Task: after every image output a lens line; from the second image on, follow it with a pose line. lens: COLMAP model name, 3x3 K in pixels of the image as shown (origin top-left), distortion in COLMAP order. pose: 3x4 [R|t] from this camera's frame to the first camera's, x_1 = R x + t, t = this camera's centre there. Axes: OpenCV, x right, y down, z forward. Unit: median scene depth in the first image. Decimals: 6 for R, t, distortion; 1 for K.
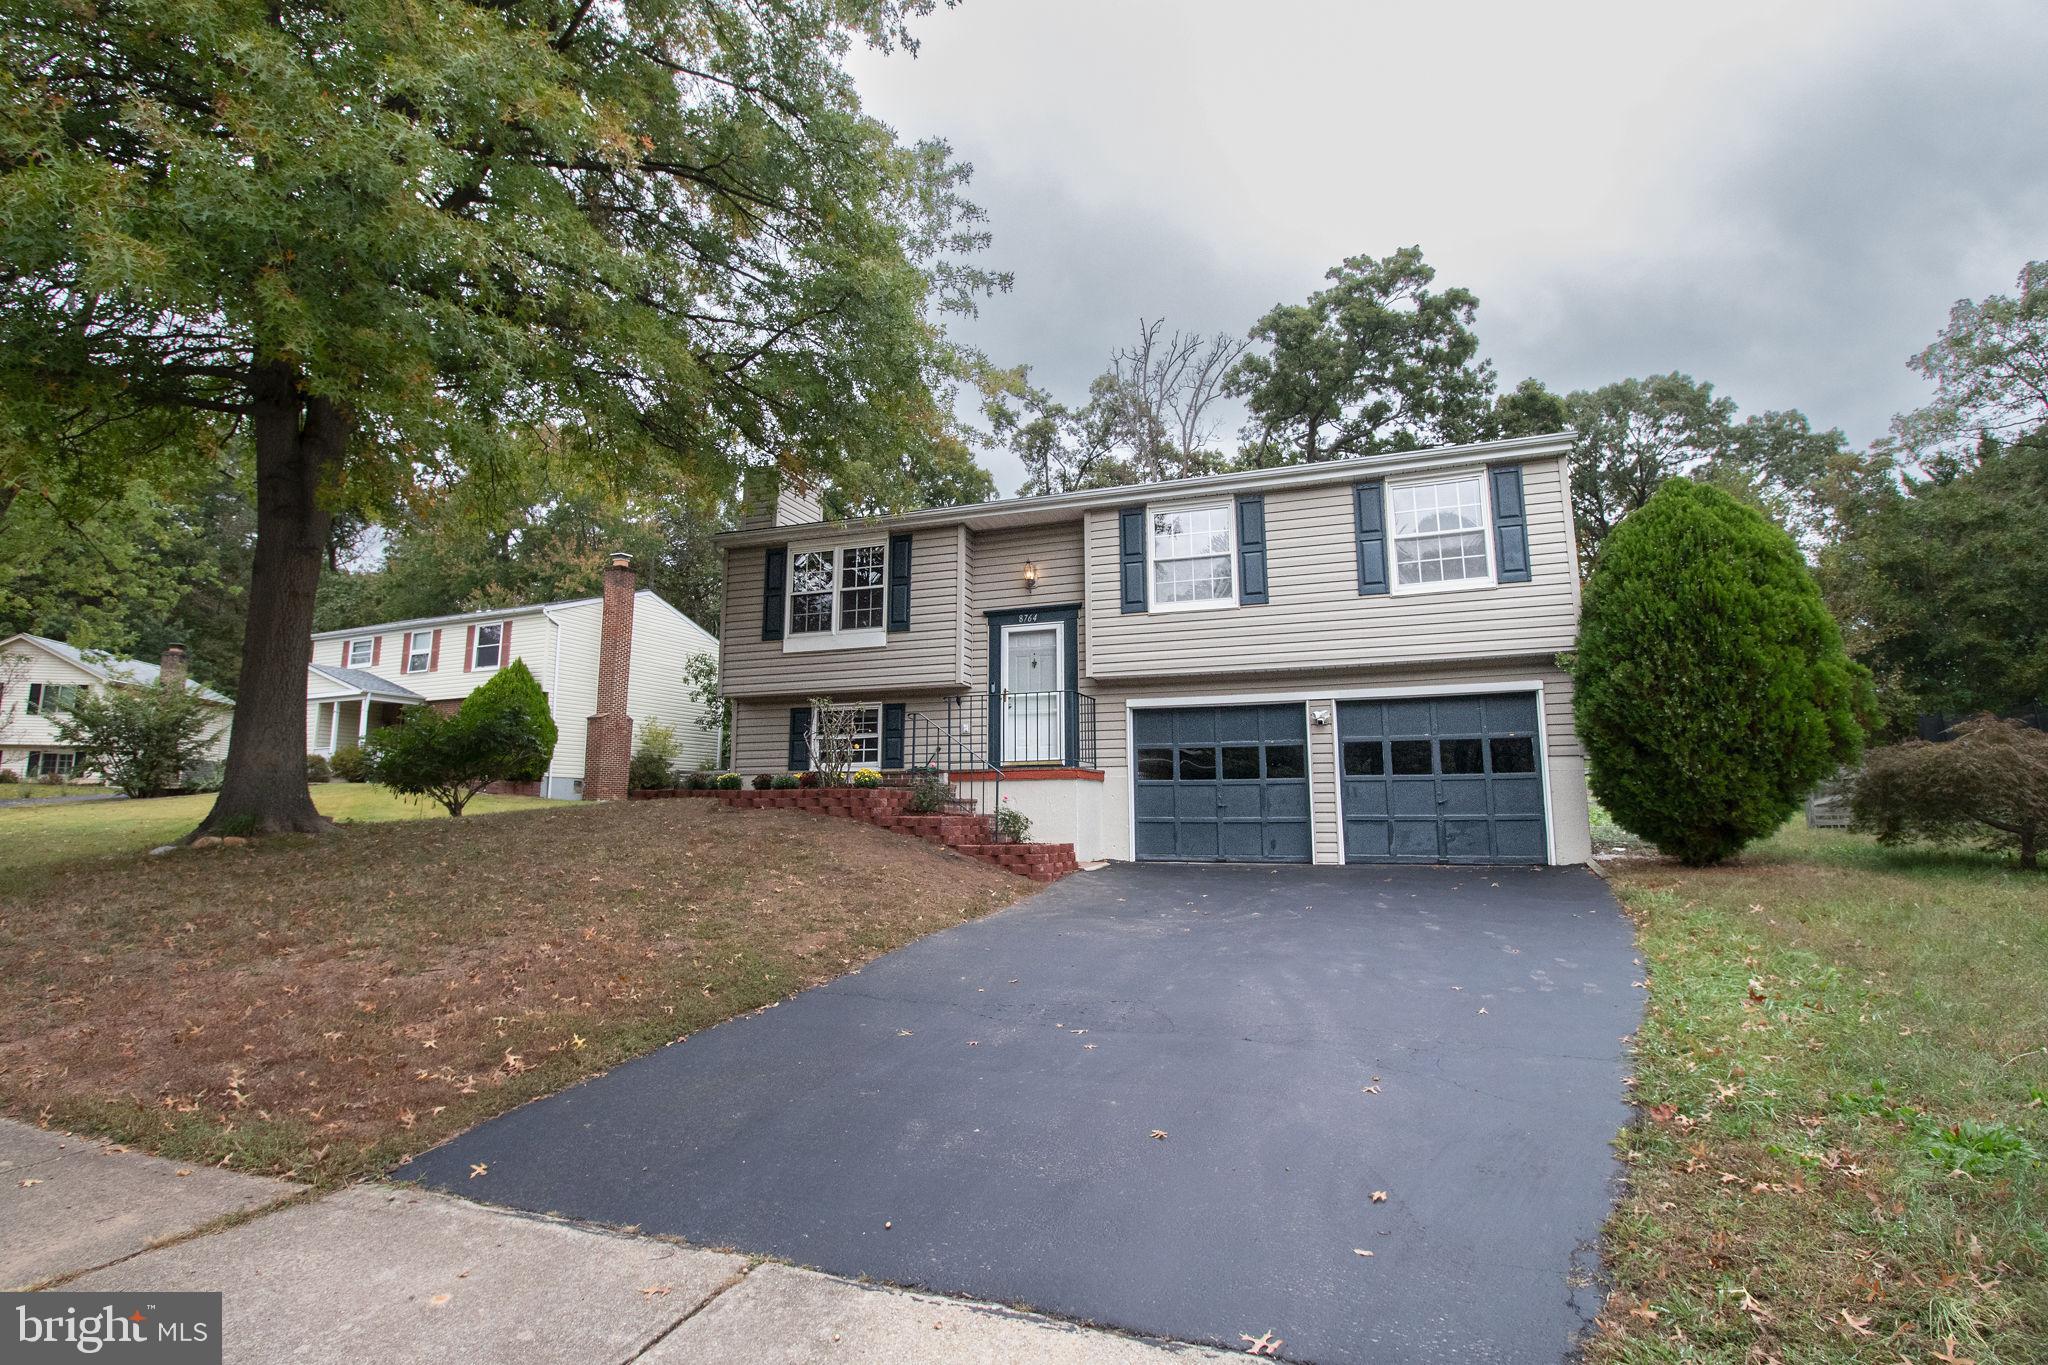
lens RADIAL K [[1009.6, 0, 1019.5], [0, 1009.6, 673.4], [0, 0, 1]] dist [-0.004548, -0.009615]
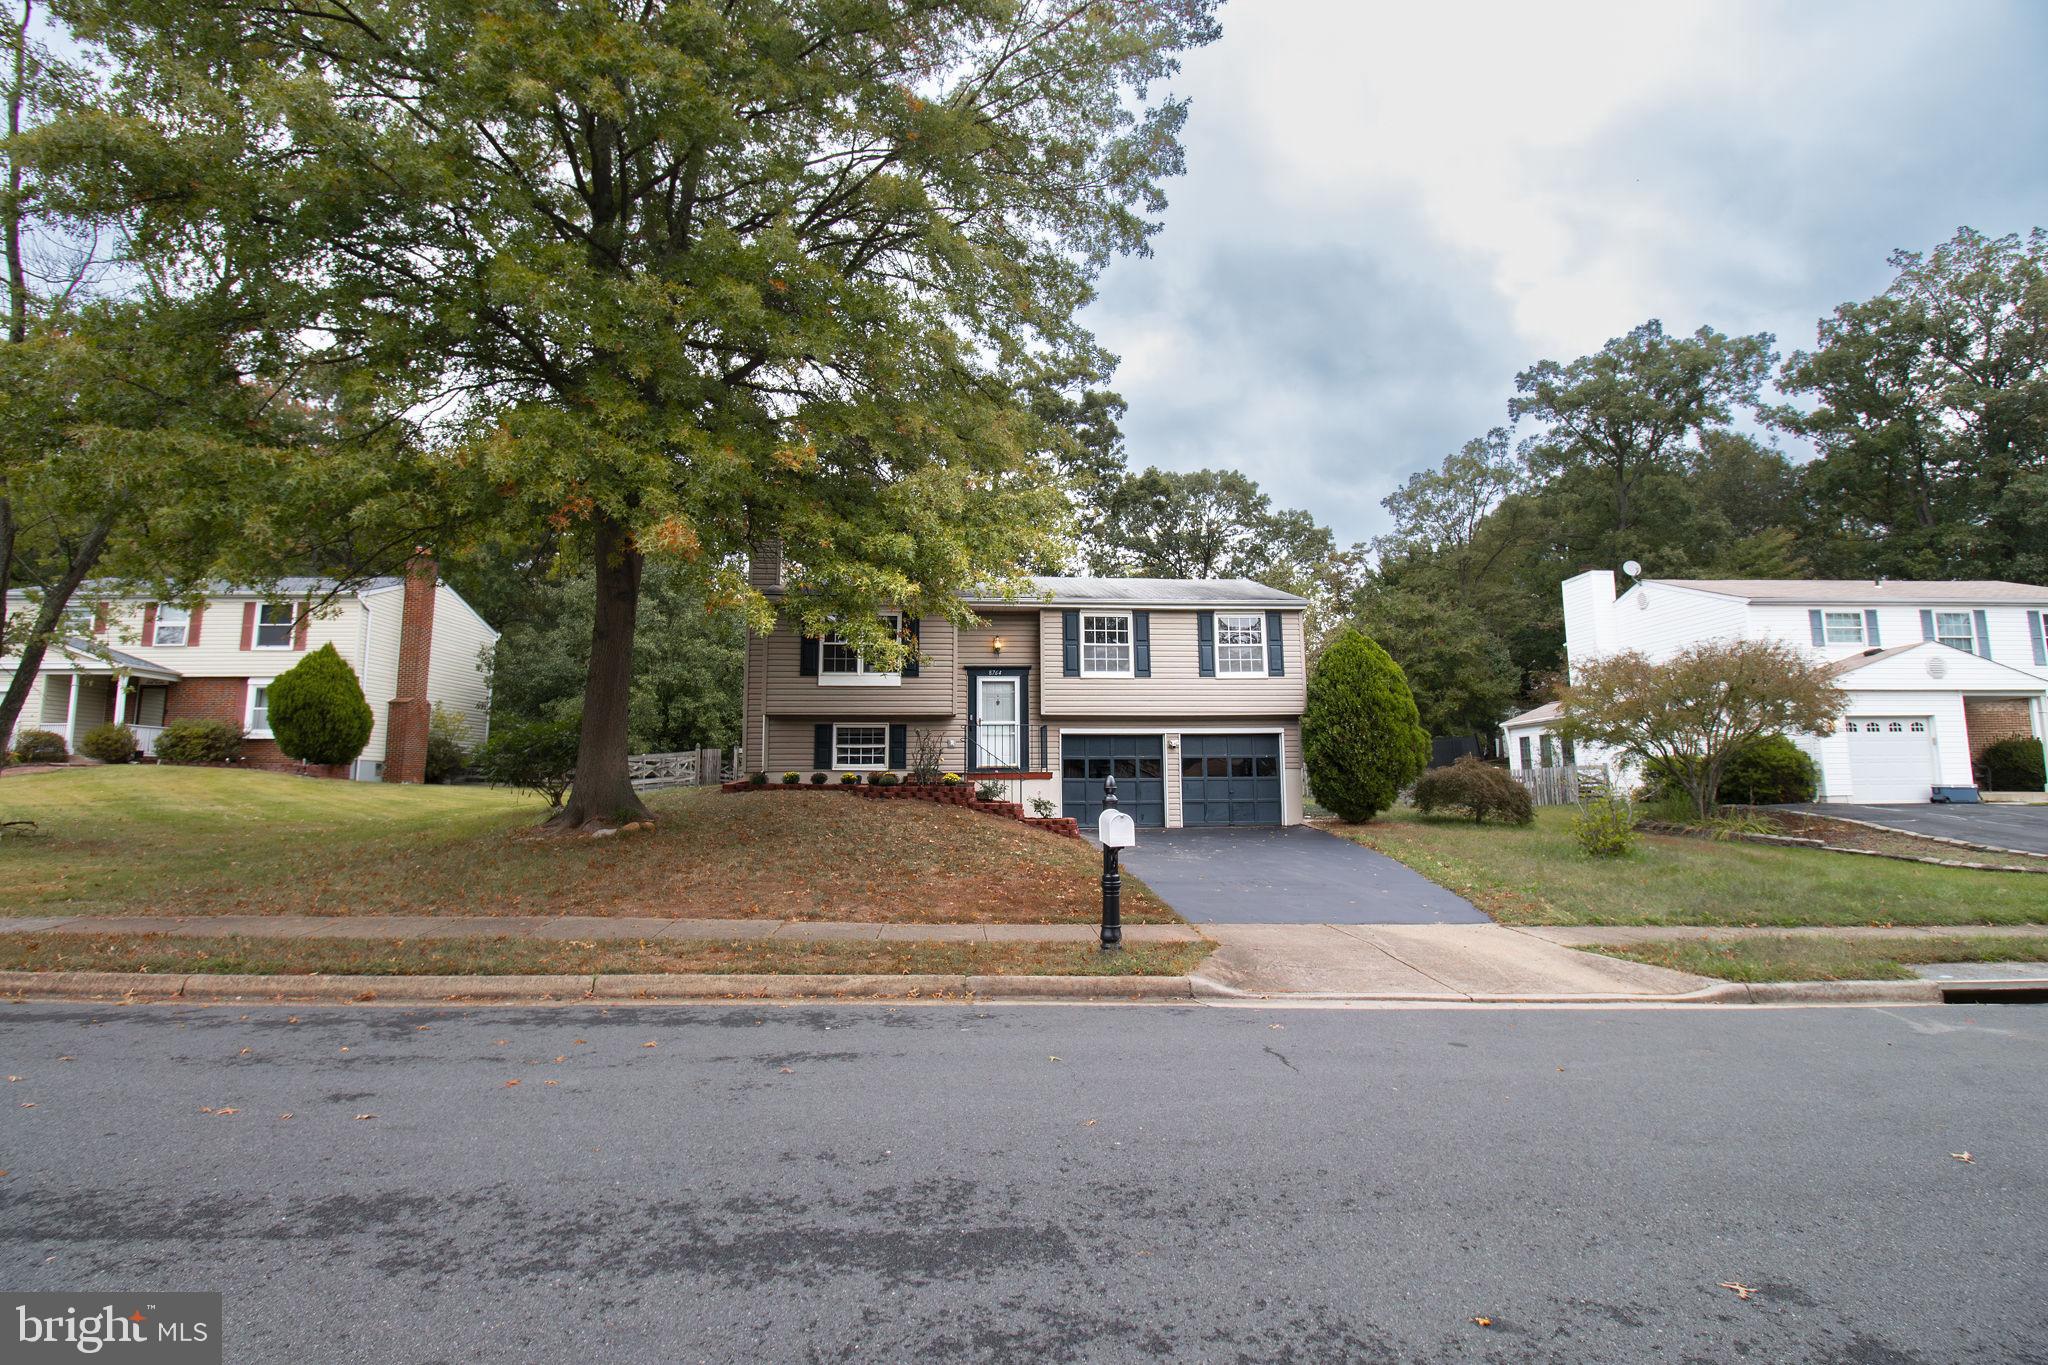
lens RADIAL K [[1009.6, 0, 1019.5], [0, 1009.6, 673.4], [0, 0, 1]] dist [-0.004548, -0.009615]
pose [[0.901265, 0.046956, 0.430716, -0.623976], [-0.058442, 0.998200, 0.013466, -0.076833], [-0.429308, -0.037309, 0.902387, -0.409527]]
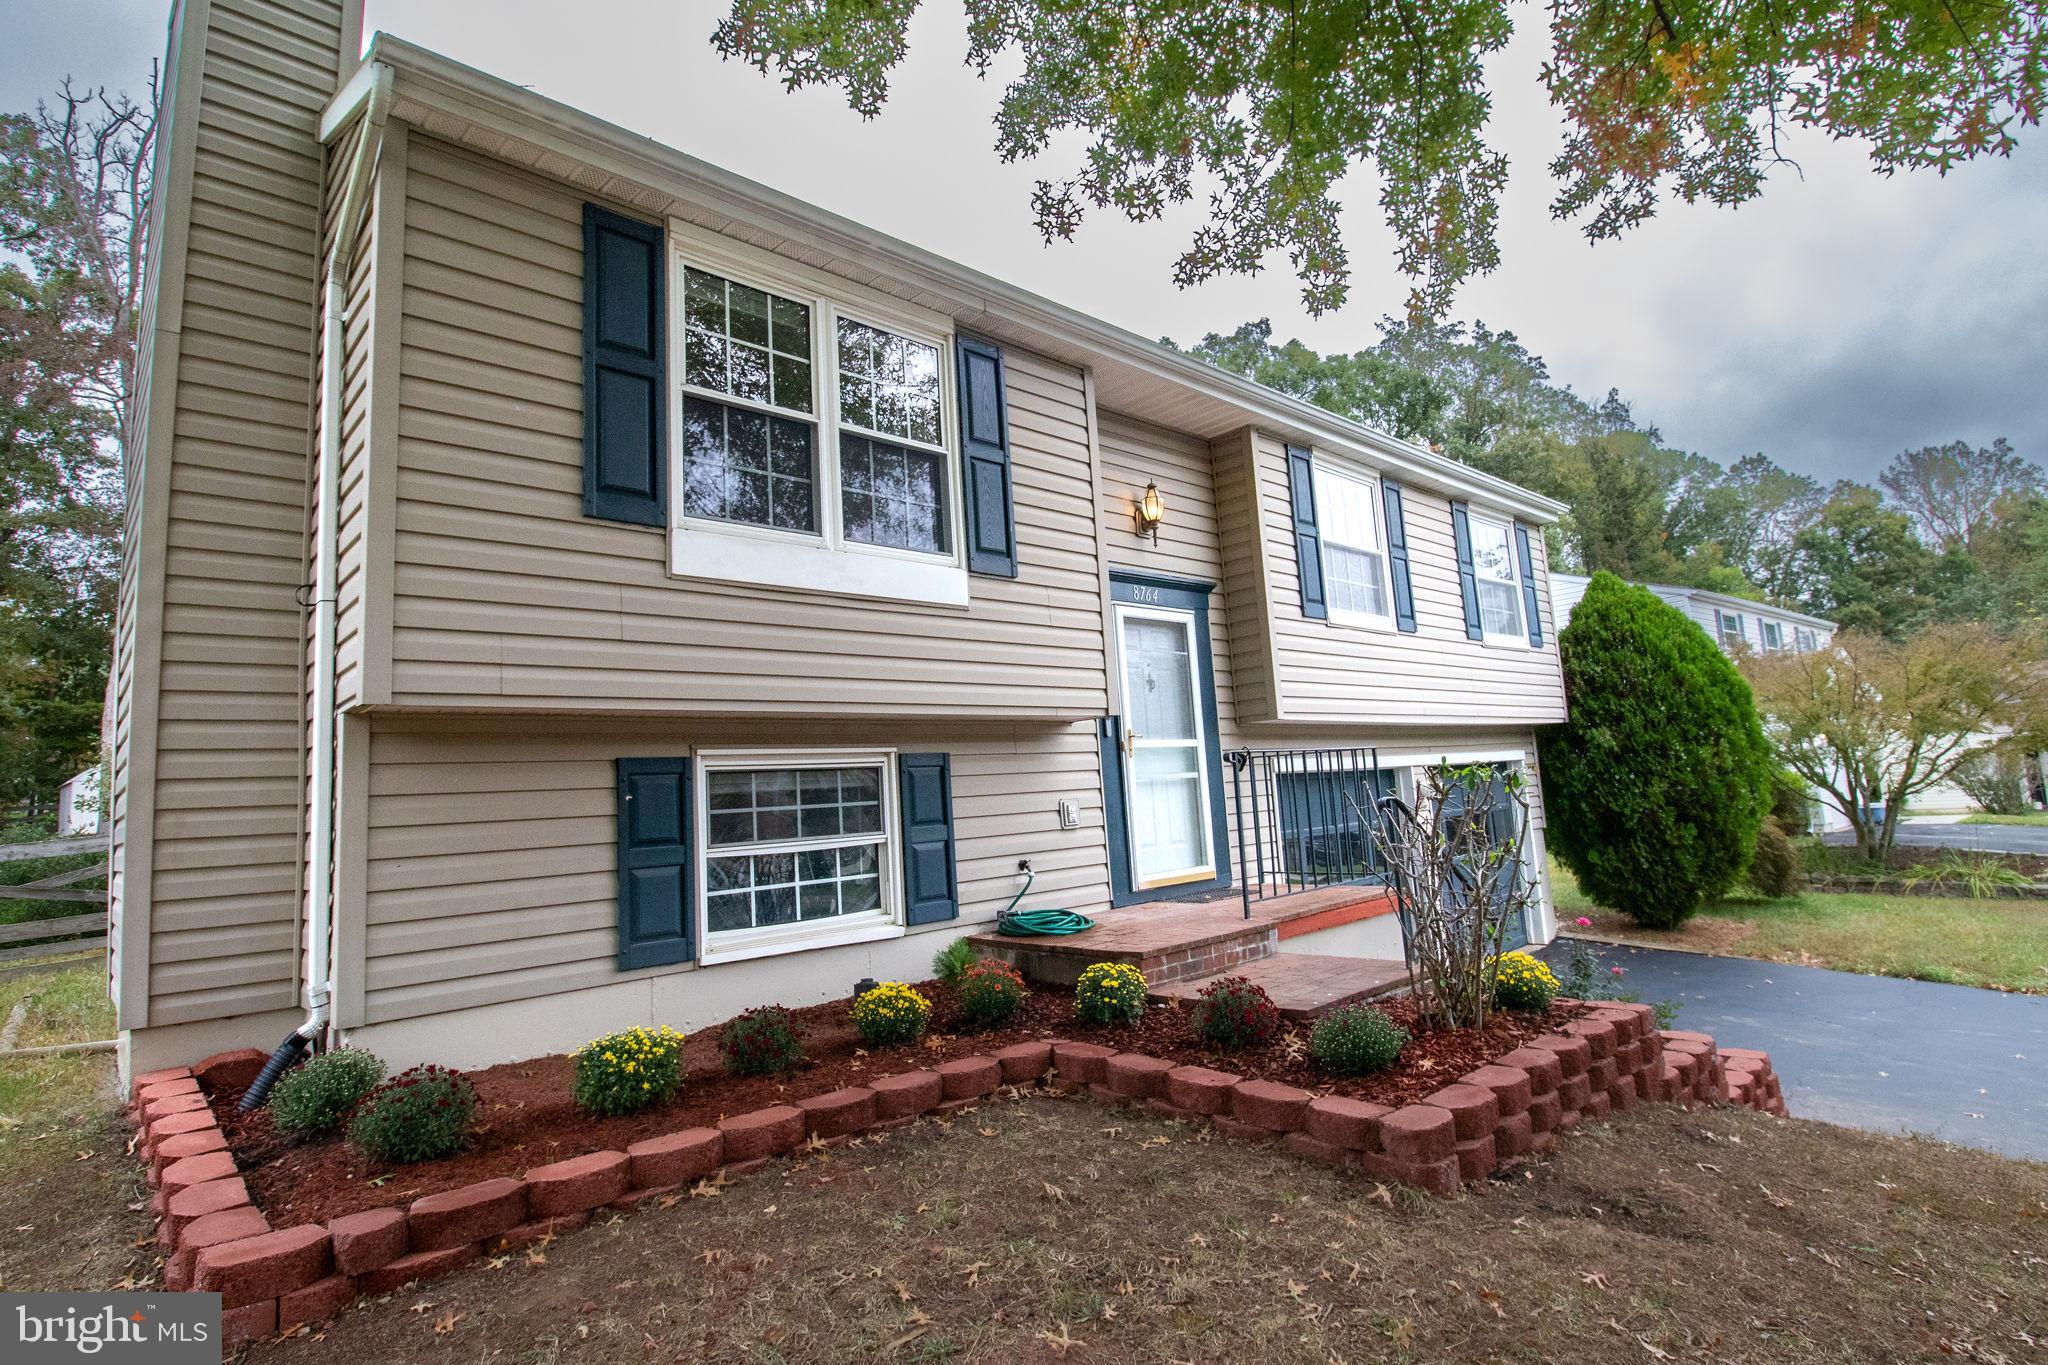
lens RADIAL K [[1009.6, 0, 1019.5], [0, 1009.6, 673.4], [0, 0, 1]] dist [-0.004548, -0.009615]
pose [[0.457626, 0.084074, 0.885161, -0.473290], [-0.070750, 0.995806, -0.058006, 0.019936], [-0.886325, -0.036081, 0.461655, 0.820737]]
